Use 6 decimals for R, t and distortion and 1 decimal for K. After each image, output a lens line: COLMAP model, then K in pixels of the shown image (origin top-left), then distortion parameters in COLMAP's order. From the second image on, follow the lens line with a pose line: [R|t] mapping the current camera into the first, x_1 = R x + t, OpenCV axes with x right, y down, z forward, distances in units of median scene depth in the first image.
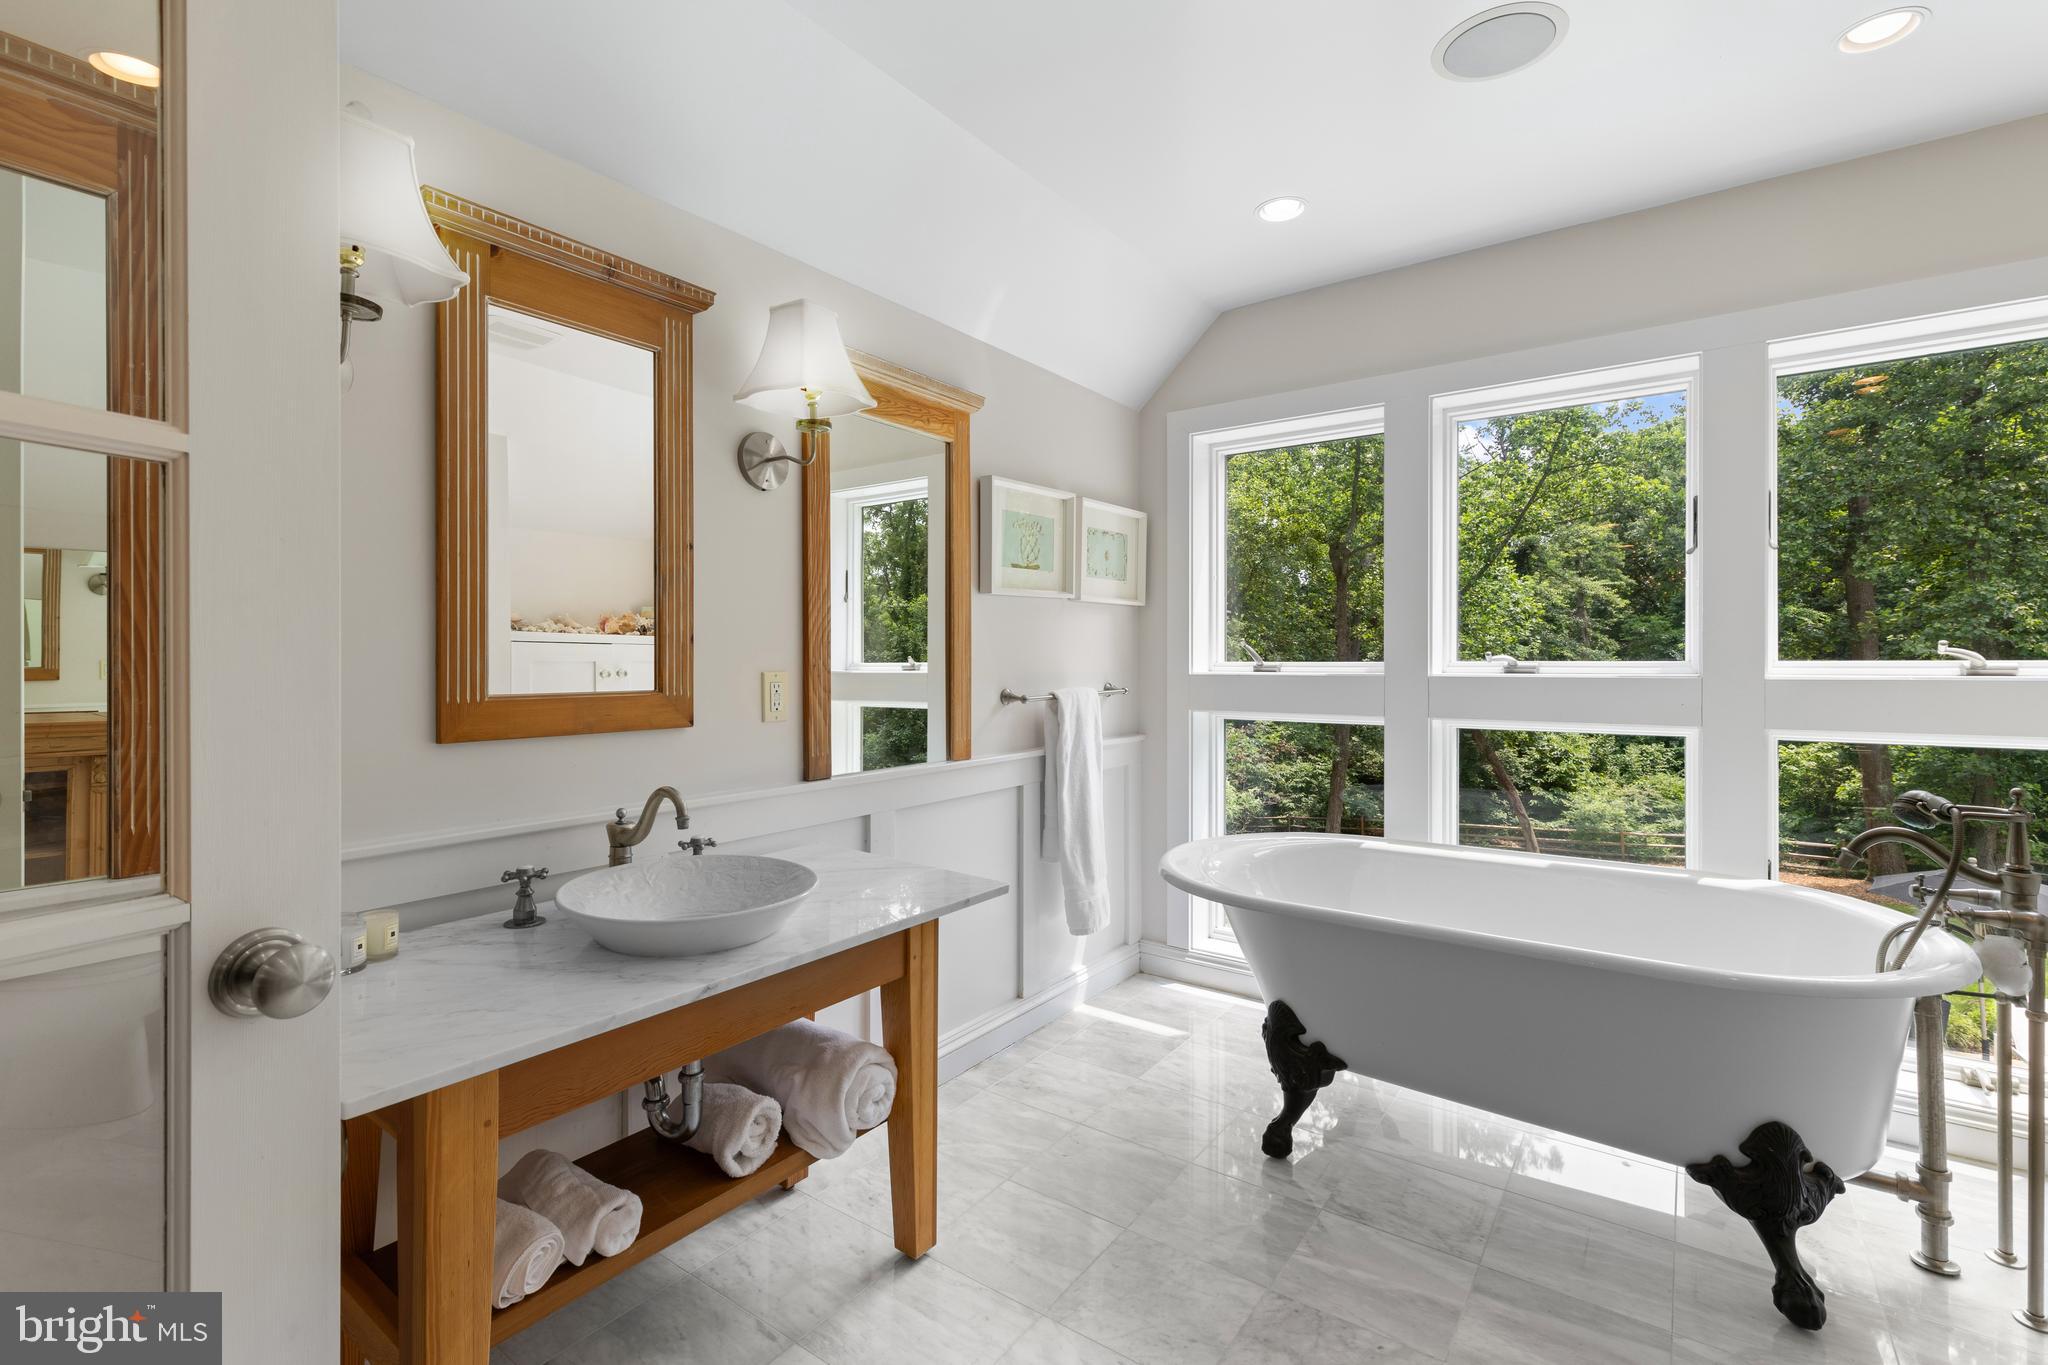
lens RADIAL K [[919.2, 0, 1023.3], [0, 919.2, 662.2], [0, 0, 1]] dist [0.002498, 0.000603]
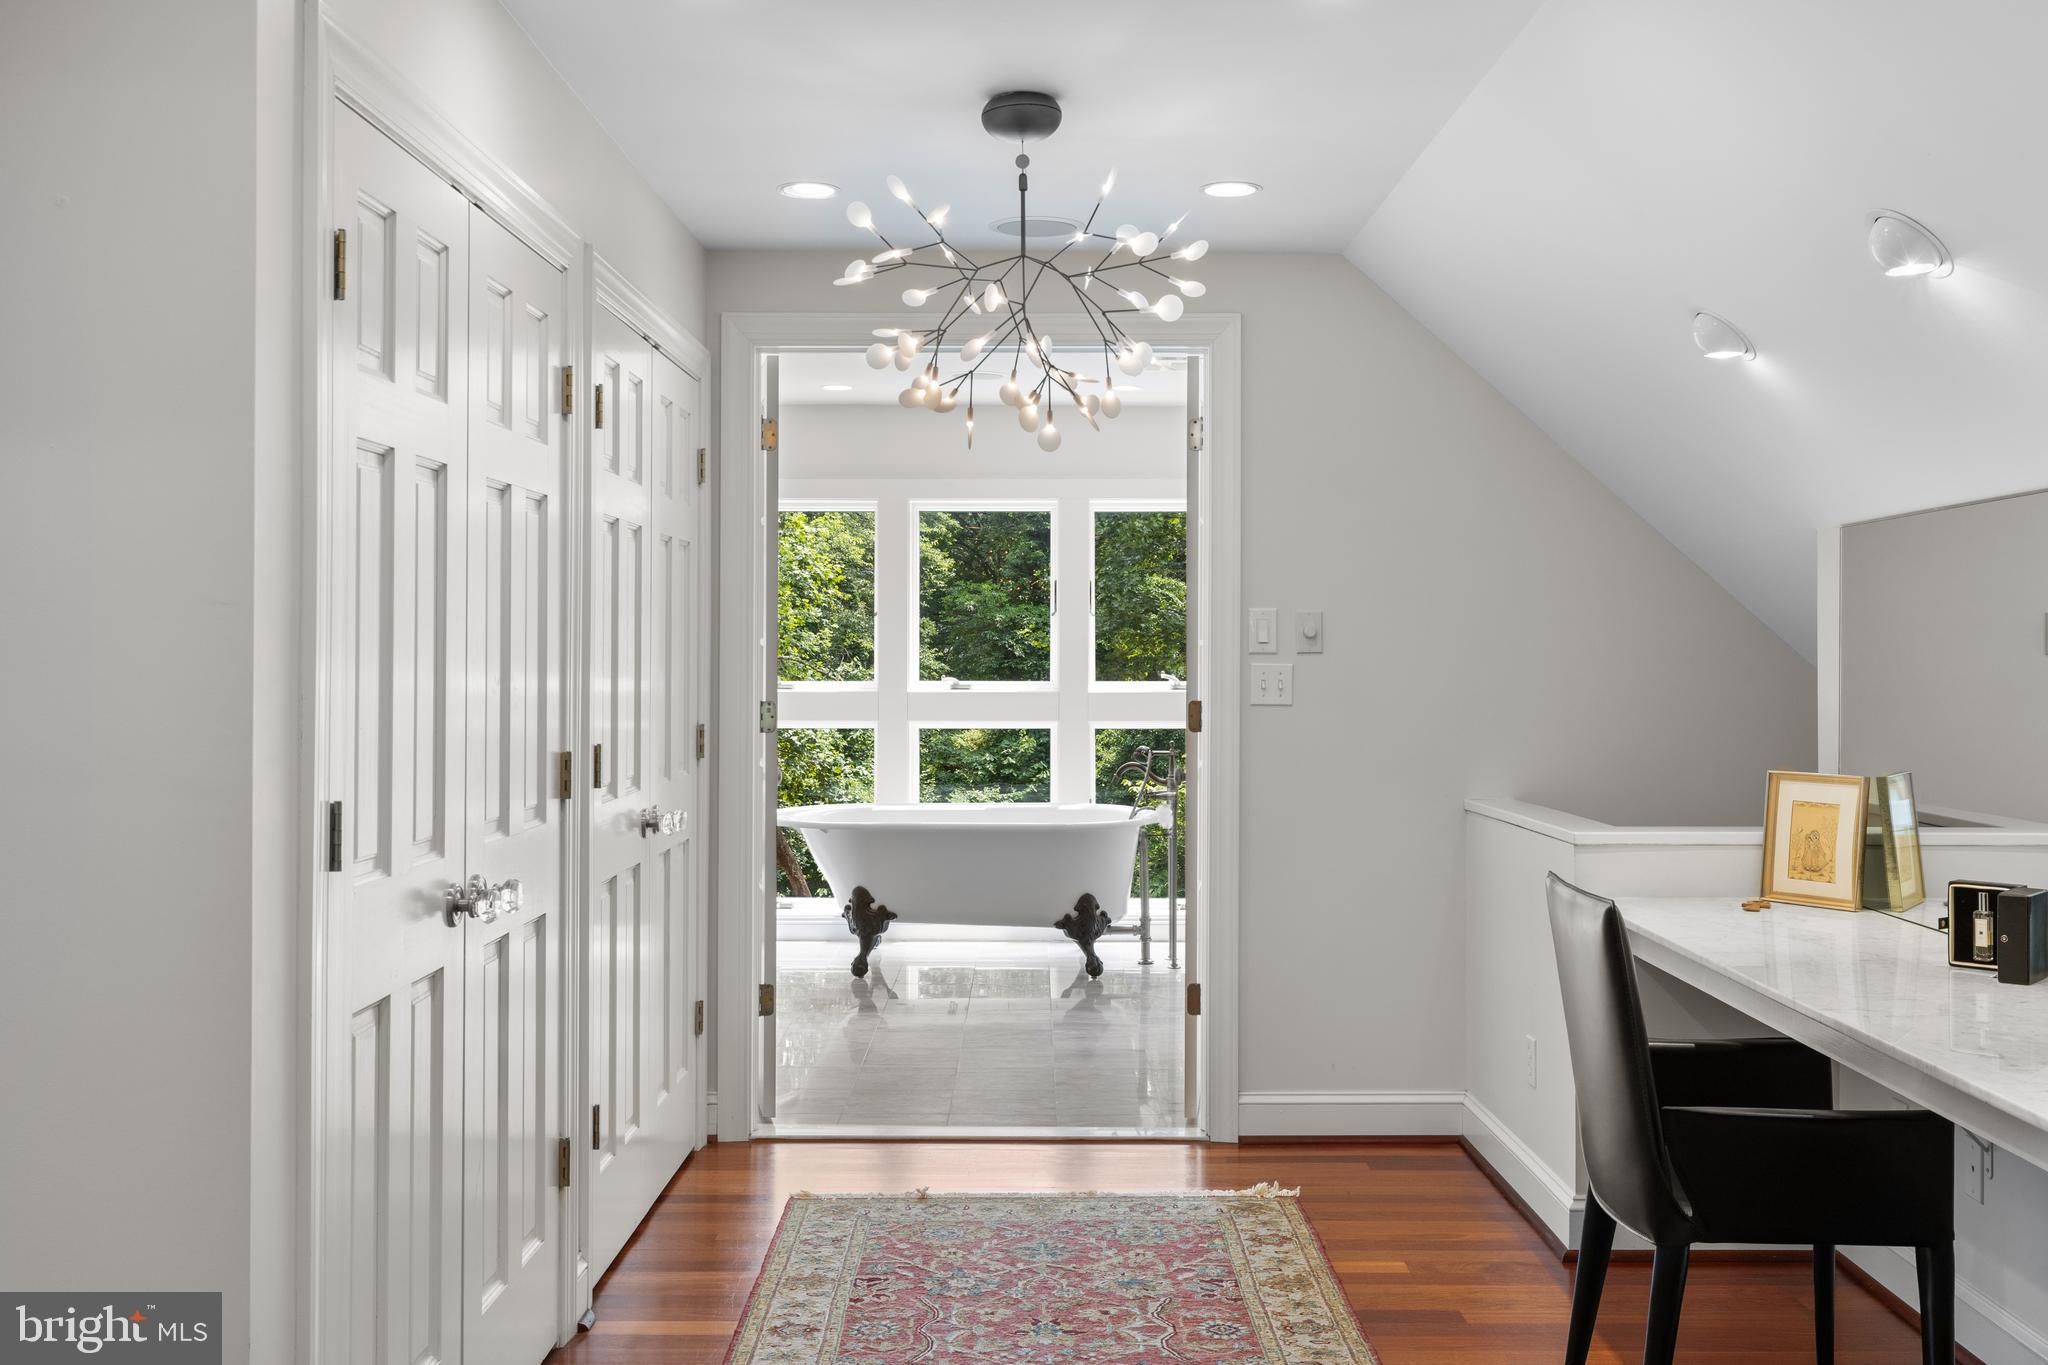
lens RADIAL K [[1965.1, 0, 1025.0], [0, 1965.1, 676.5], [0, 0, 1]] dist [0.010408, 0.000000]
pose [[0.811012, -0.006394, 0.584995, -1.592259], [-0.000281, 0.999936, 0.011319, -0.057831], [-0.585030, -0.009344, 0.810958, -2.112338]]
